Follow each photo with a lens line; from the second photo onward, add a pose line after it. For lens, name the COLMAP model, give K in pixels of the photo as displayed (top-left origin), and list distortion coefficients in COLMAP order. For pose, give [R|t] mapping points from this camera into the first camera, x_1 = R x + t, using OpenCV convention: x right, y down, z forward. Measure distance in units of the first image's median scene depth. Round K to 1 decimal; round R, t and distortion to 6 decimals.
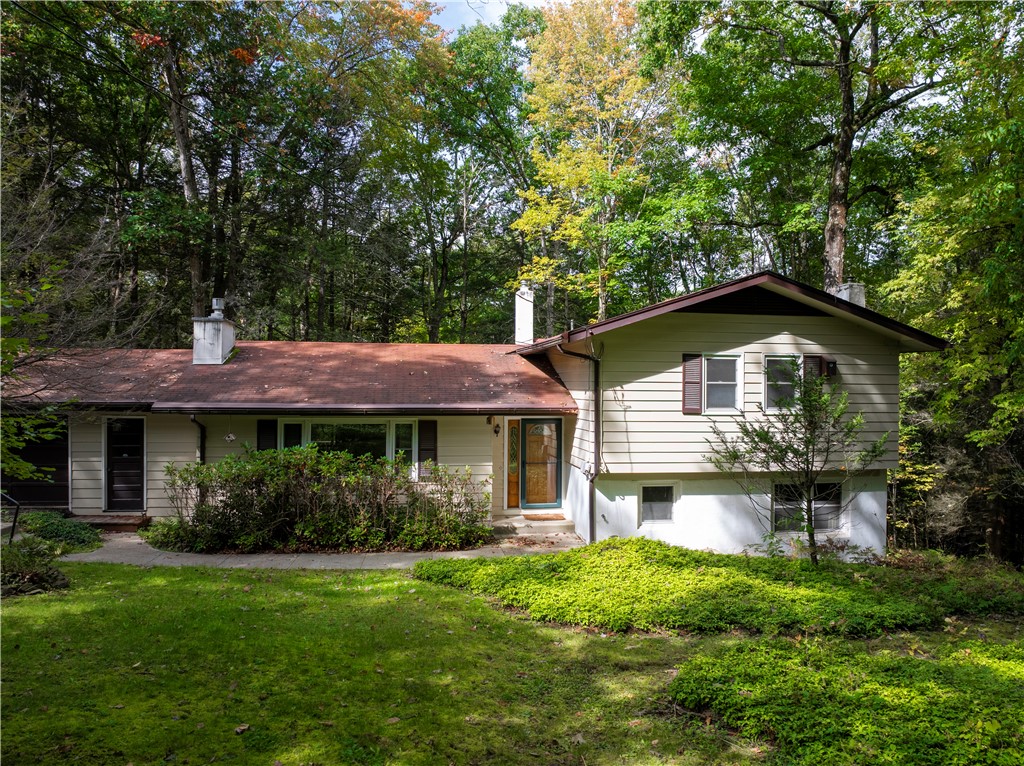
lens RADIAL K [[719.6, 0, 512.0], [0, 719.6, 383.0], [0, 0, 1]] dist [-0.000296, -0.000082]
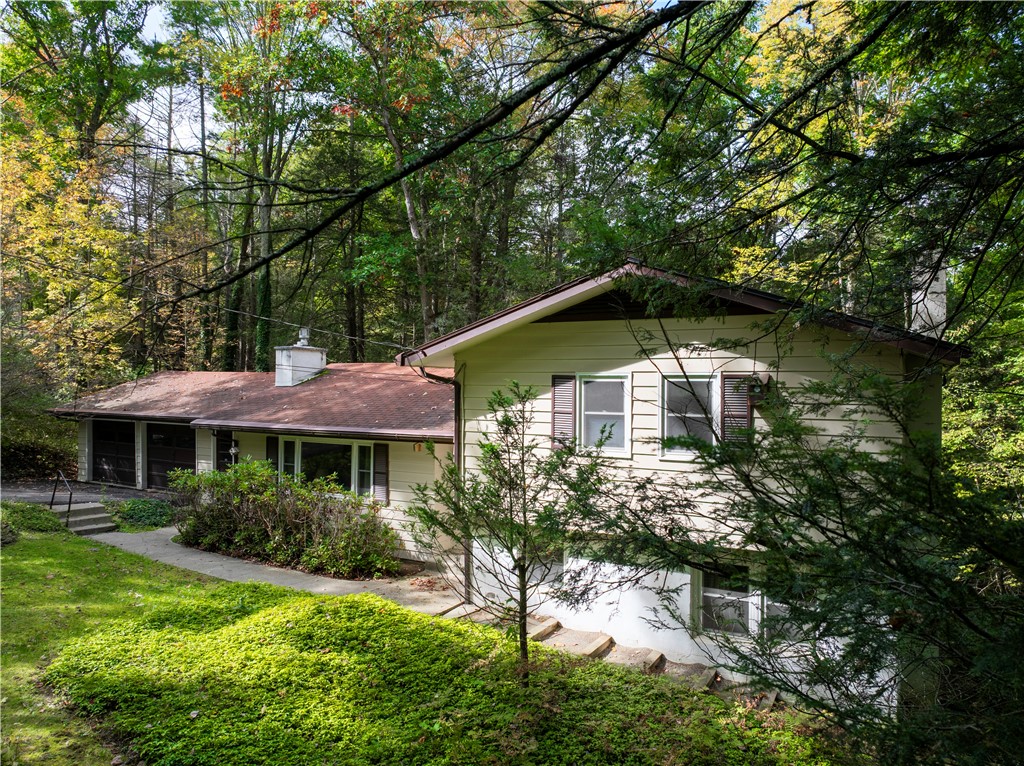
lens RADIAL K [[719.6, 0, 512.0], [0, 719.6, 383.0], [0, 0, 1]] dist [-0.000296, -0.000082]
pose [[0.784722, -0.004530, -0.619831, 0.671700], [0.000532, 0.999978, -0.006635, -0.026661], [0.619848, 0.004877, 0.784707, 0.350354]]
